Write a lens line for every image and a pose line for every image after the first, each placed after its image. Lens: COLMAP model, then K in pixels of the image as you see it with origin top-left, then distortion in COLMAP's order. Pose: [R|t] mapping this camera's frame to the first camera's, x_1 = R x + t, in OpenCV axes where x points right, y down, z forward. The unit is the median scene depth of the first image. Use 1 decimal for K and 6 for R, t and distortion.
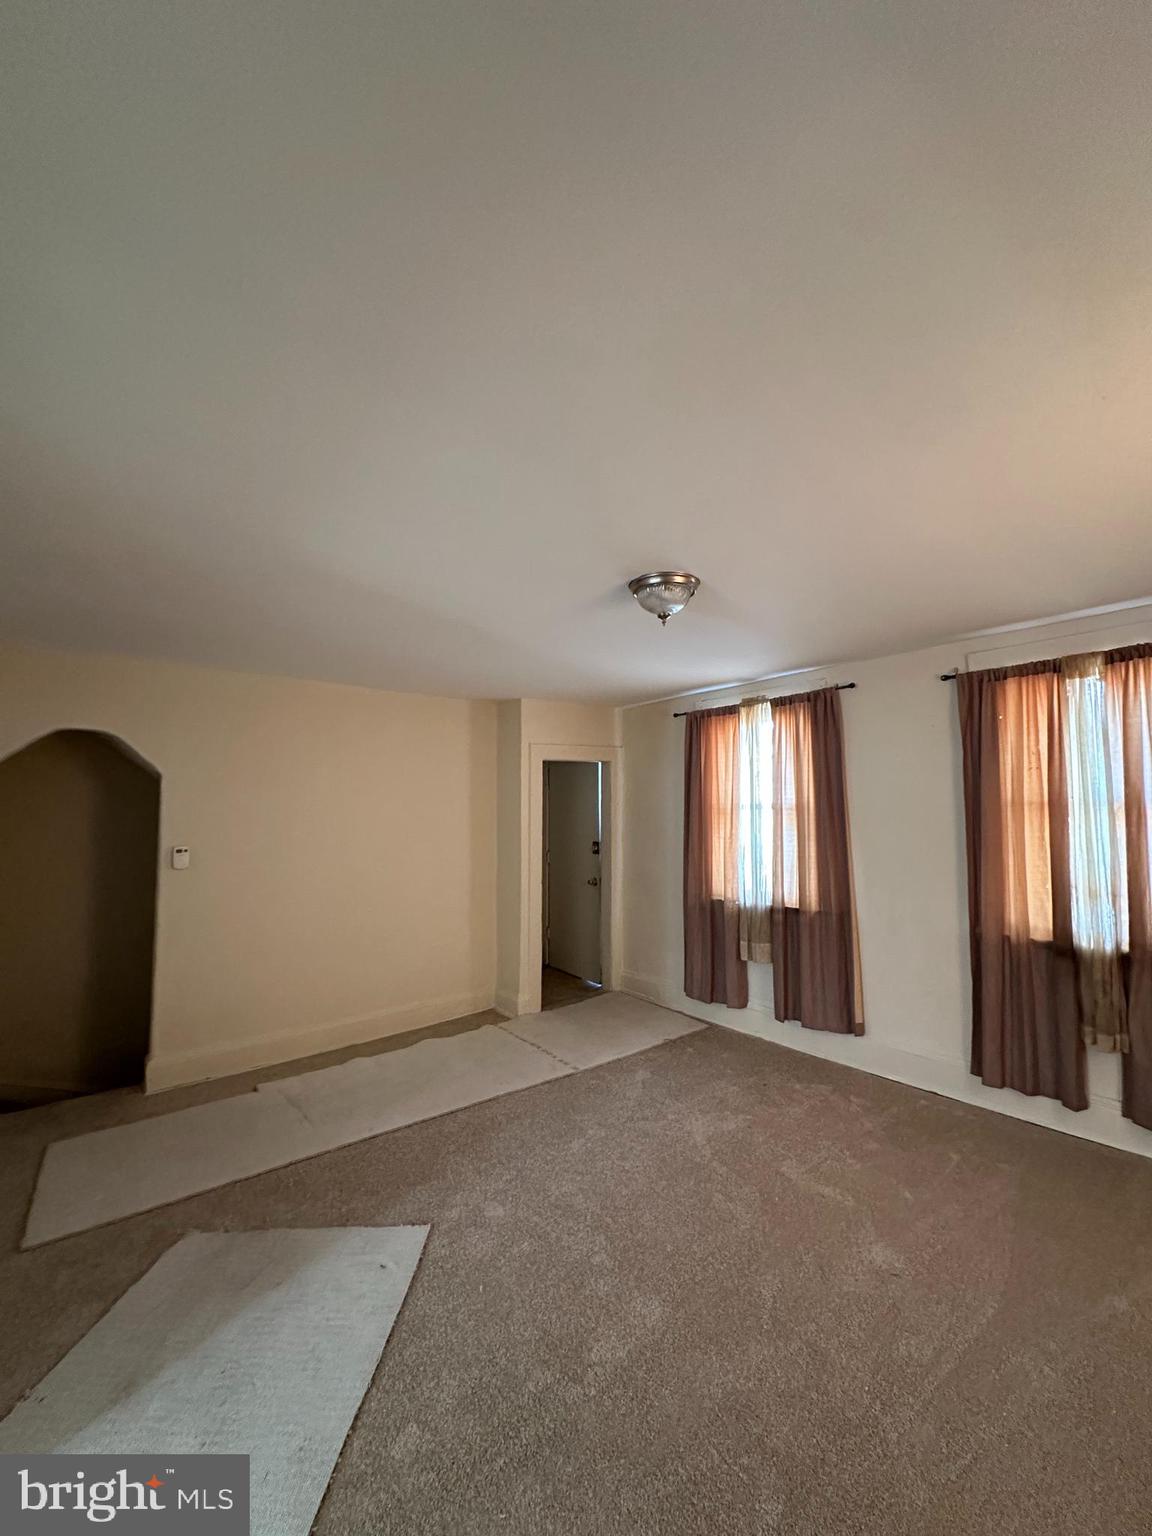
lens RADIAL K [[608.5, 0, 582.9], [0, 608.5, 769.6], [0, 0, 1]] dist [-0.000185, 0.000286]
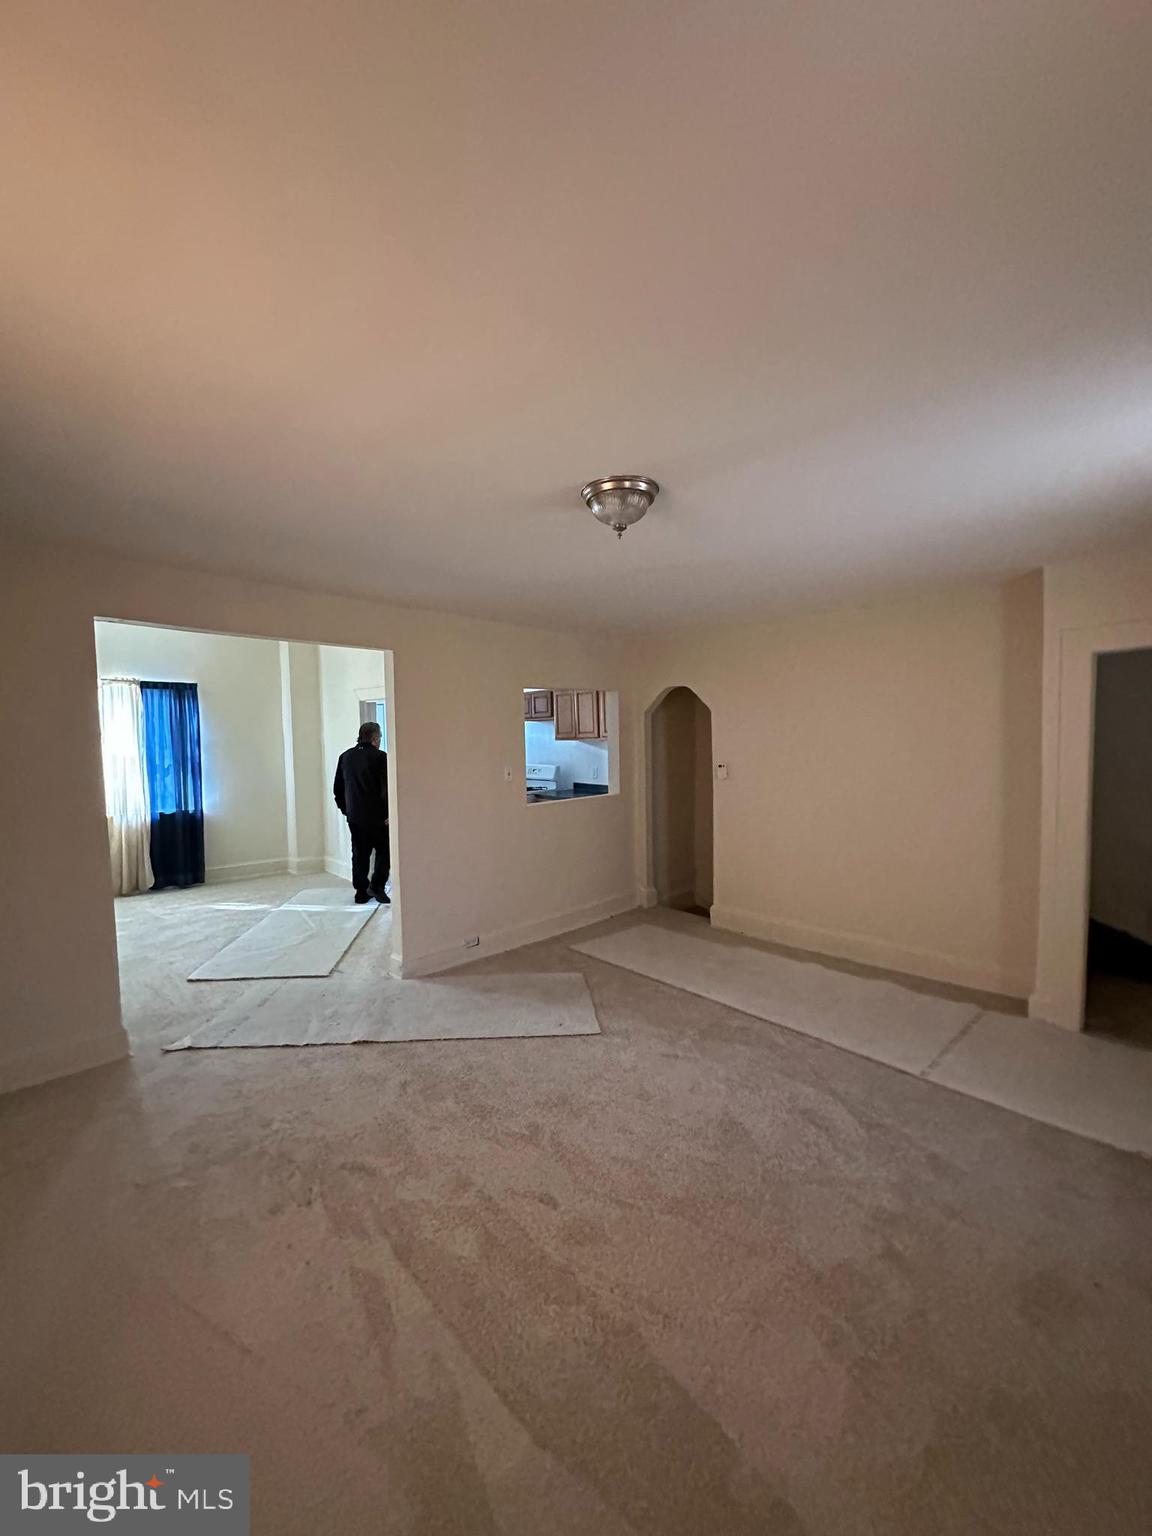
lens RADIAL K [[608.5, 0, 583.4], [0, 608.5, 771.9], [0, 0, 1]] dist [-0.000185, 0.000286]
pose [[0.104650, 0.051170, -0.993192, 0.681816], [0.075976, 0.995346, 0.059287, 0.039401], [0.991603, -0.081663, 0.100275, 0.535180]]
